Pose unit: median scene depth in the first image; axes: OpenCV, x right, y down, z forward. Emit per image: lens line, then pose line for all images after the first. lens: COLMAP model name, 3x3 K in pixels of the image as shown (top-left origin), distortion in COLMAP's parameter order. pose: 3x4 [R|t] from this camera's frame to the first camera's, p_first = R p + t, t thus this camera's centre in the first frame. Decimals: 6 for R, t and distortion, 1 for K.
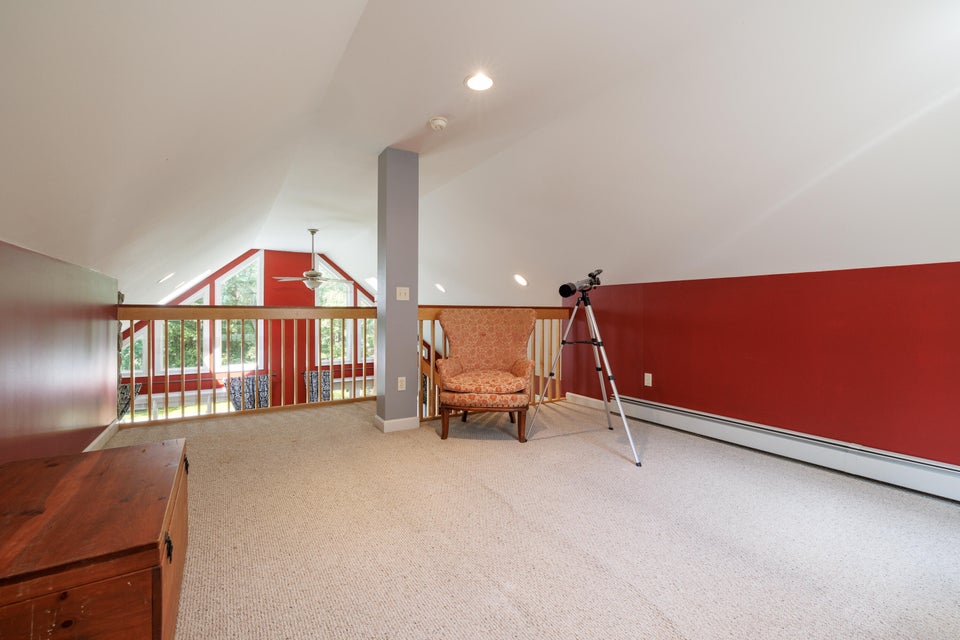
lens RADIAL K [[422.5, 0, 481.2], [0, 422.5, 320.9], [0, 0, 1]] dist [-0.000255, -0.000112]
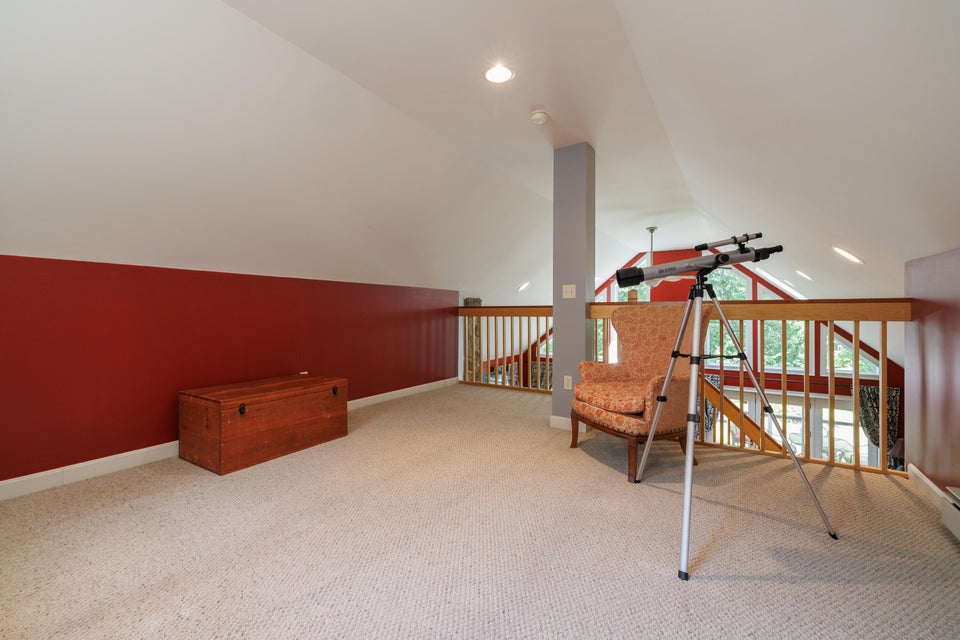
lens RADIAL K [[422.5, 0, 482.7], [0, 422.5, 318.1], [0, 0, 1]] dist [-0.000255, -0.000112]
pose [[0.387263, 0.009290, -0.921922, 0.643218], [-0.013936, 0.999894, 0.004222, -0.003298], [0.921864, 0.011213, 0.387352, 0.431796]]
